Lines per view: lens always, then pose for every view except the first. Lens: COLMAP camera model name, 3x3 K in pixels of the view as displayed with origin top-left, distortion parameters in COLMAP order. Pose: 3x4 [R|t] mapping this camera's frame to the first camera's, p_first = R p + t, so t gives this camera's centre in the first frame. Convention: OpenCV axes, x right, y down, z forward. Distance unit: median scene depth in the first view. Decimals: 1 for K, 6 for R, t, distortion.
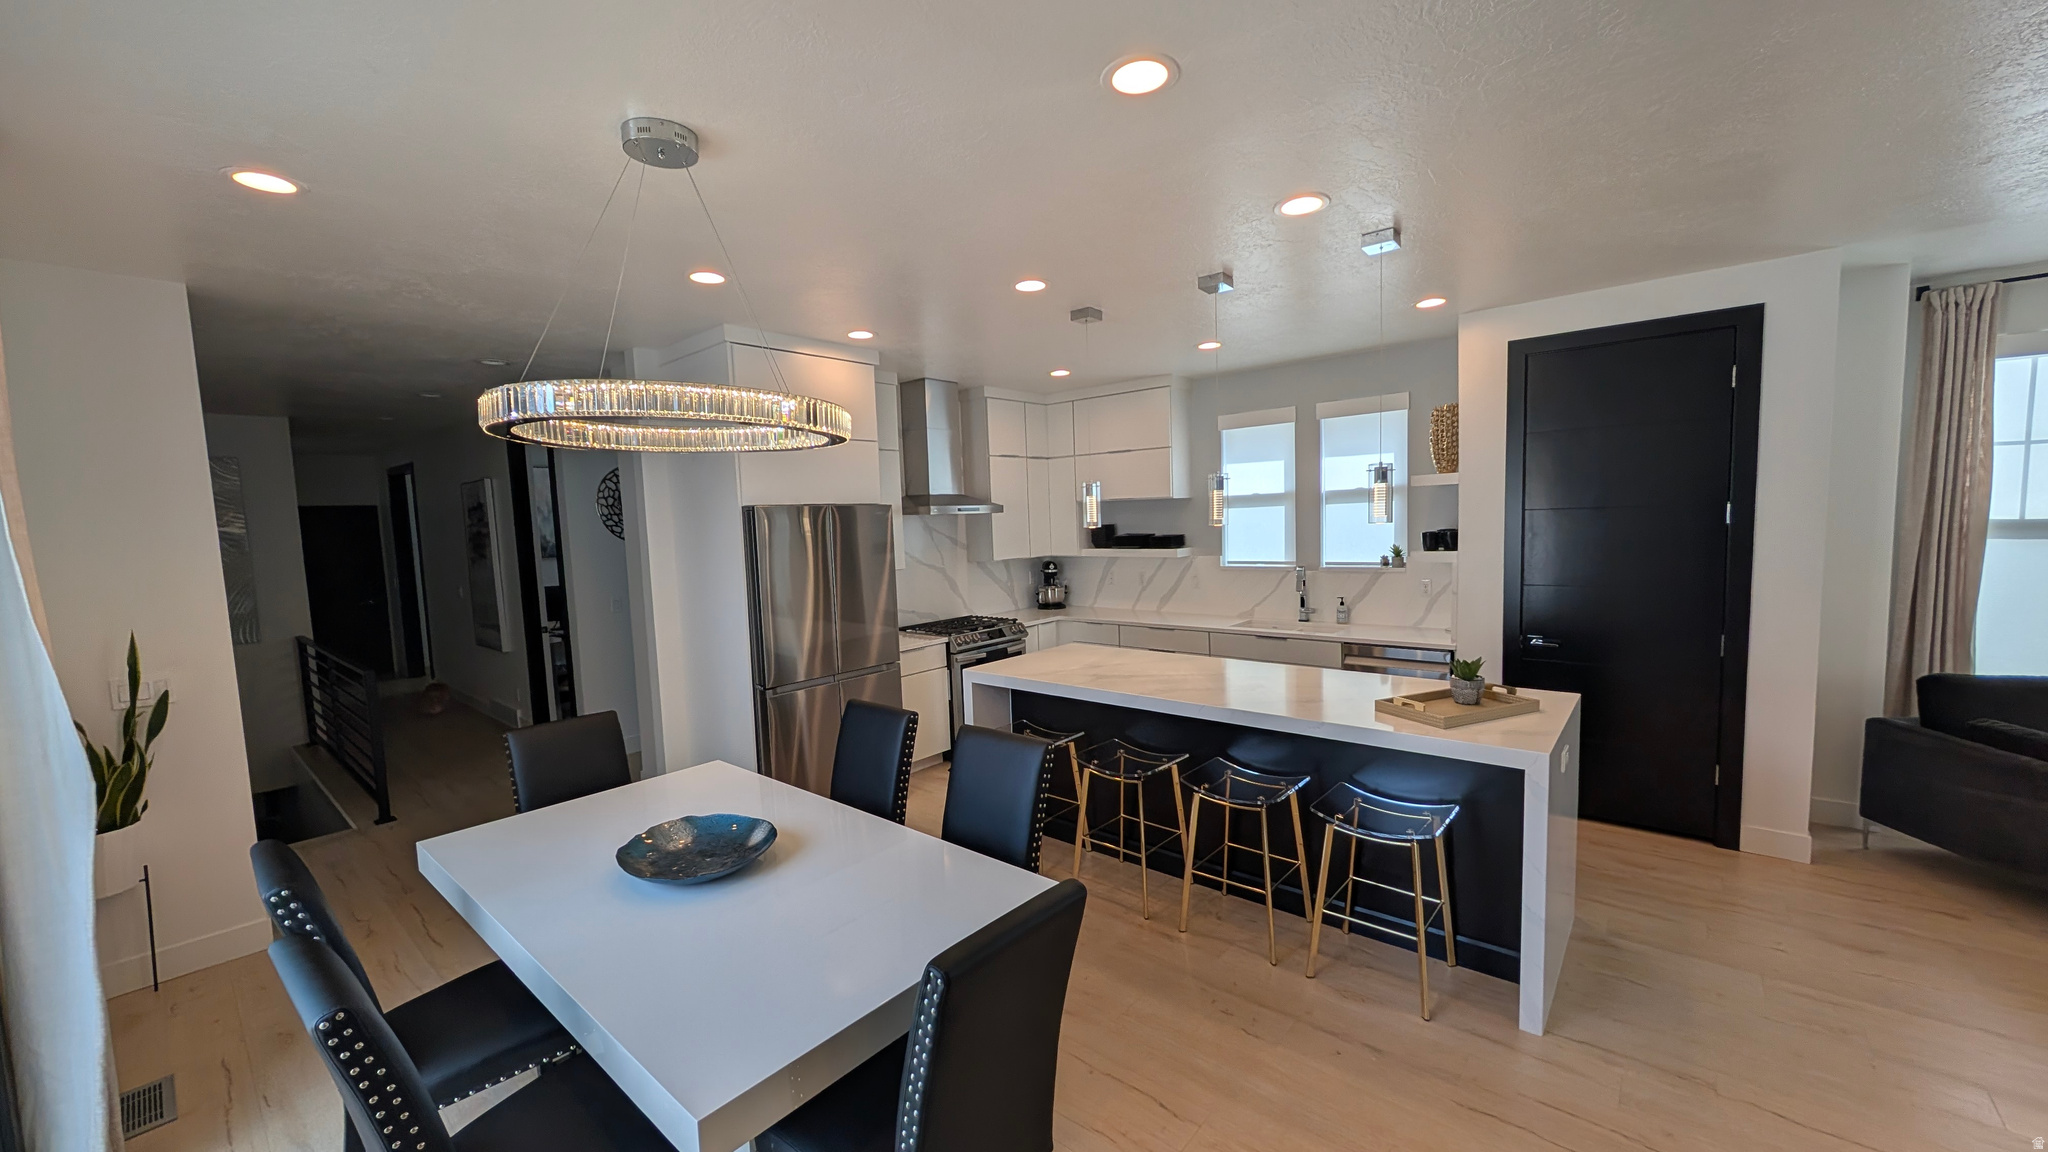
lens RADIAL K [[772.8, 0, 1018.3], [0, 772.8, 577.3], [0, 0, 1]] dist [0.002096, 0.000545]
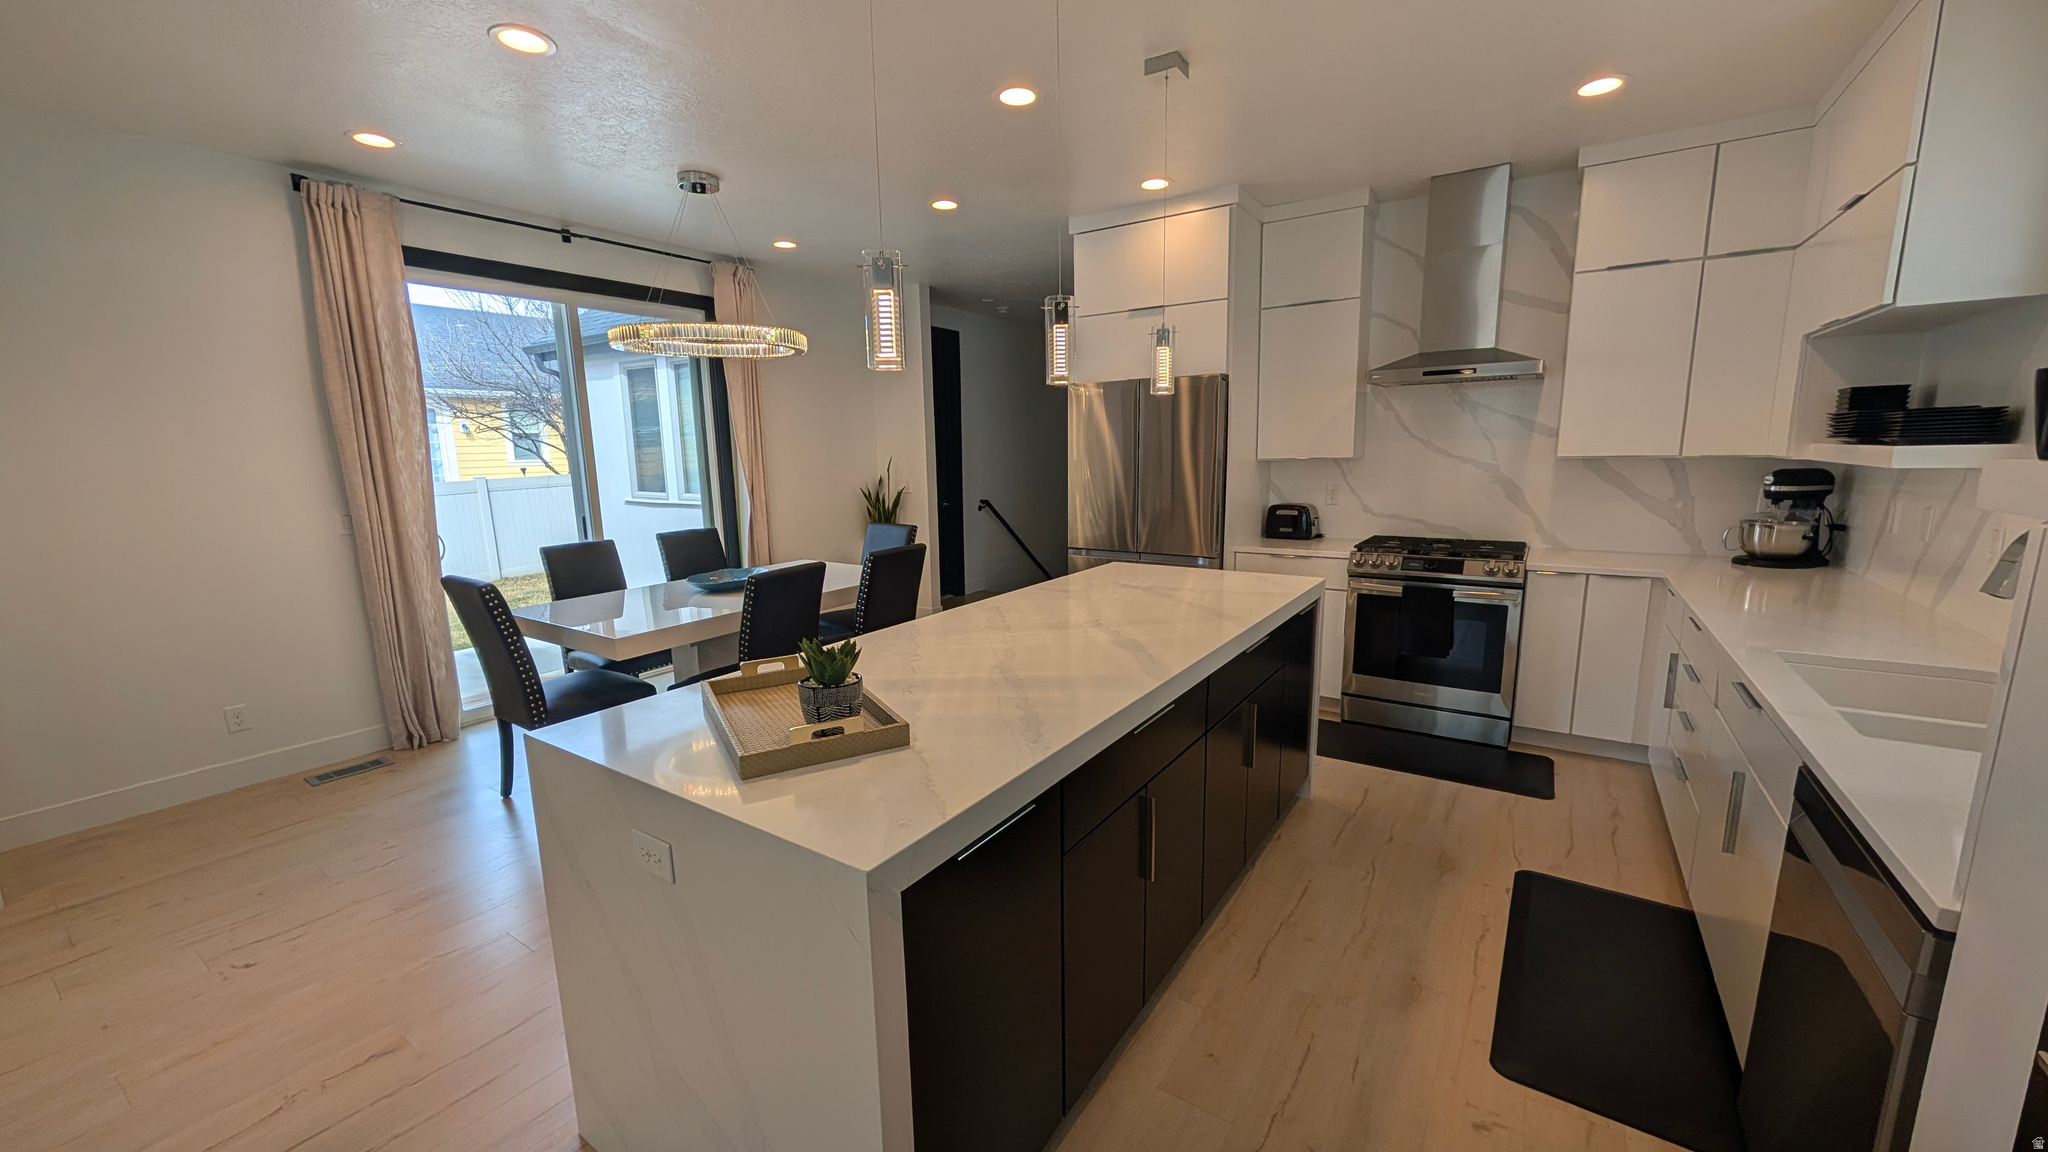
lens RADIAL K [[772.8, 0, 1013.8], [0, 772.8, 590.7], [0, 0, 1]] dist [0.002096, 0.000545]
pose [[0.117814, 0.211541, -0.970242, 0.820602], [-0.062989, 0.976671, 0.205294, -0.026646], [0.991036, 0.036928, 0.128390, 0.798286]]
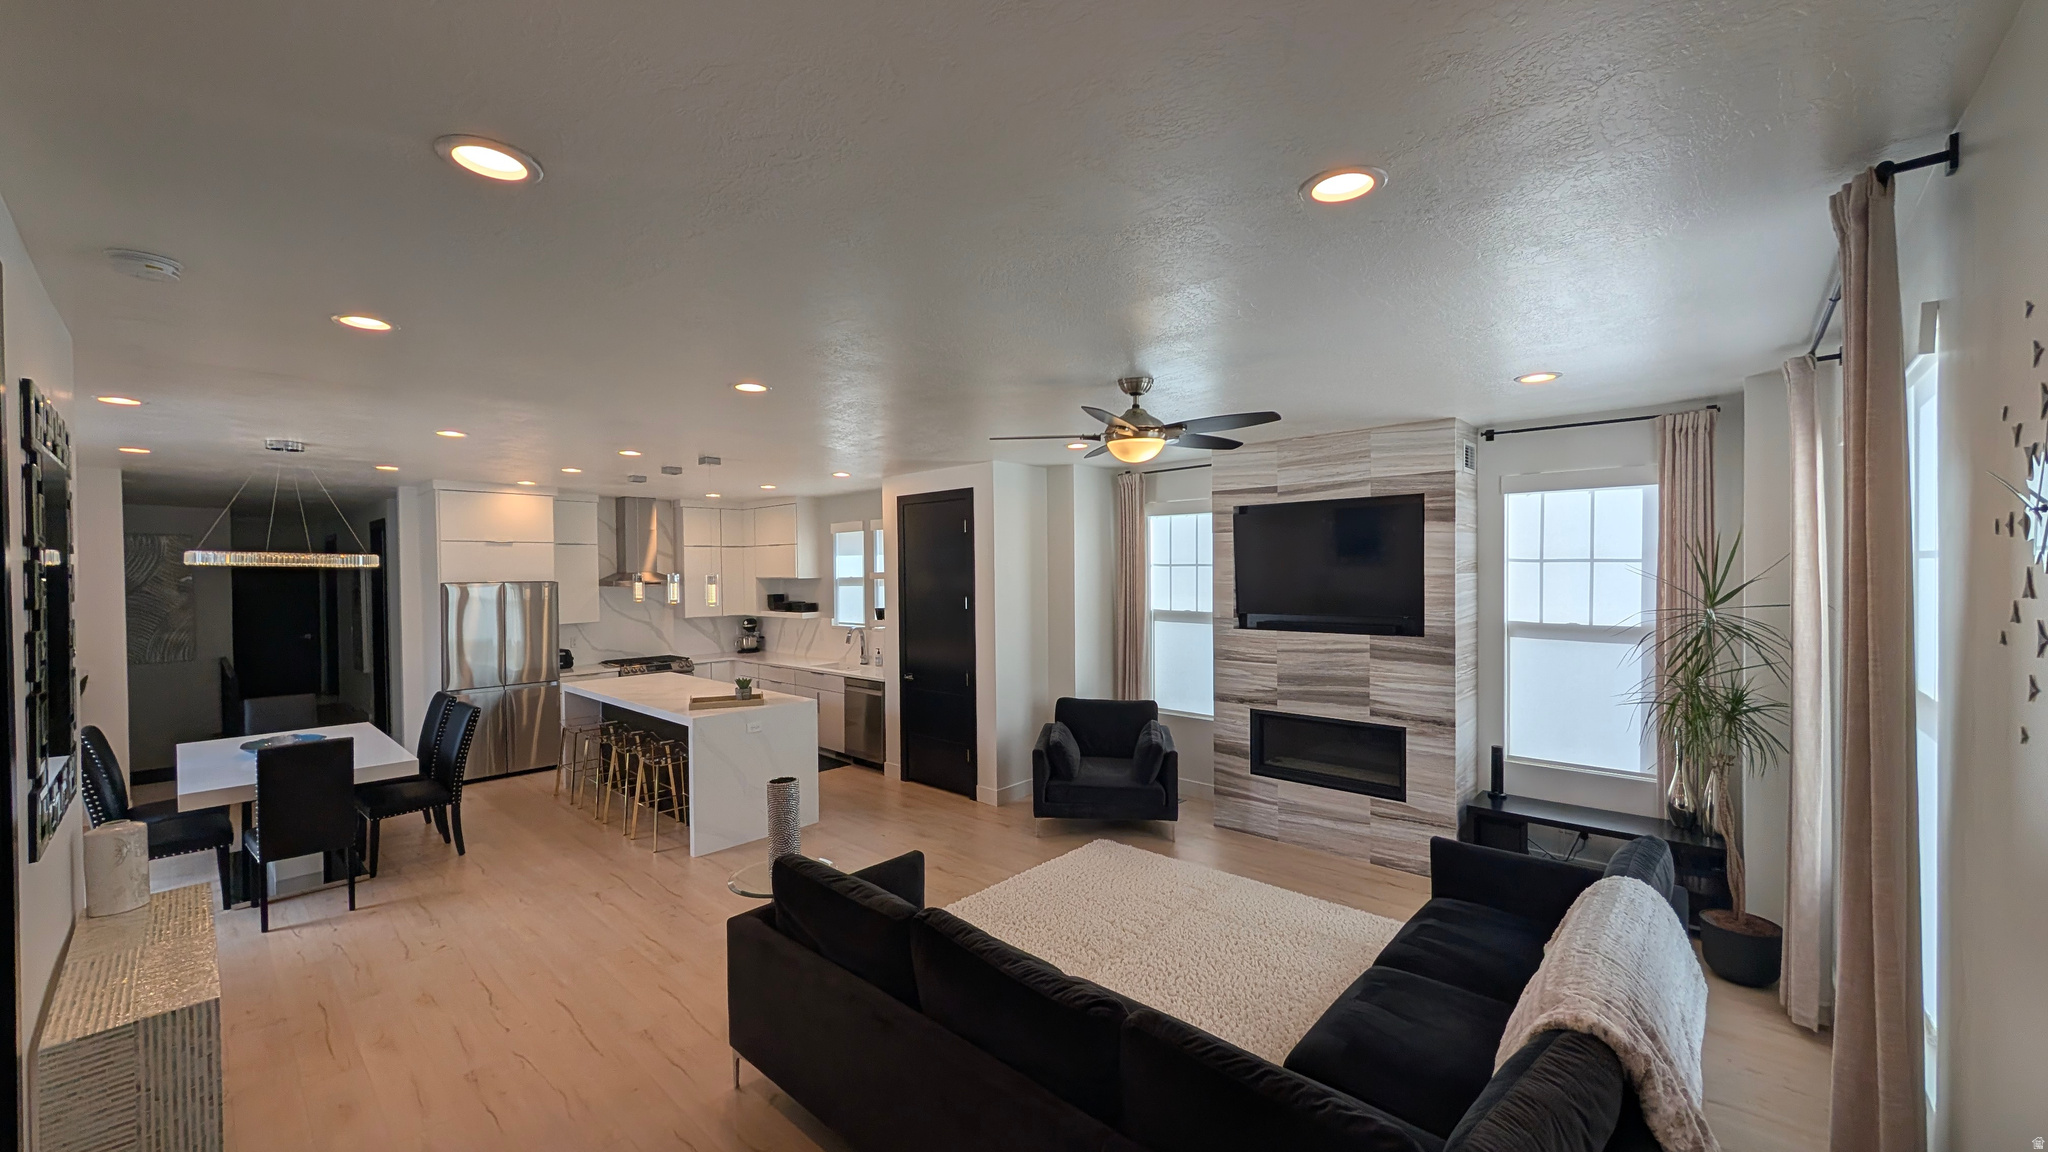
lens RADIAL K [[772.8, 0, 1018.4], [0, 772.8, 581.4], [0, 0, 1]] dist [0.002096, 0.000545]
pose [[0.999072, 0.022543, -0.036695, 1.016287], [-0.024808, 0.997737, -0.062501, -0.023813], [0.035203, 0.063354, 0.997370, -0.683167]]
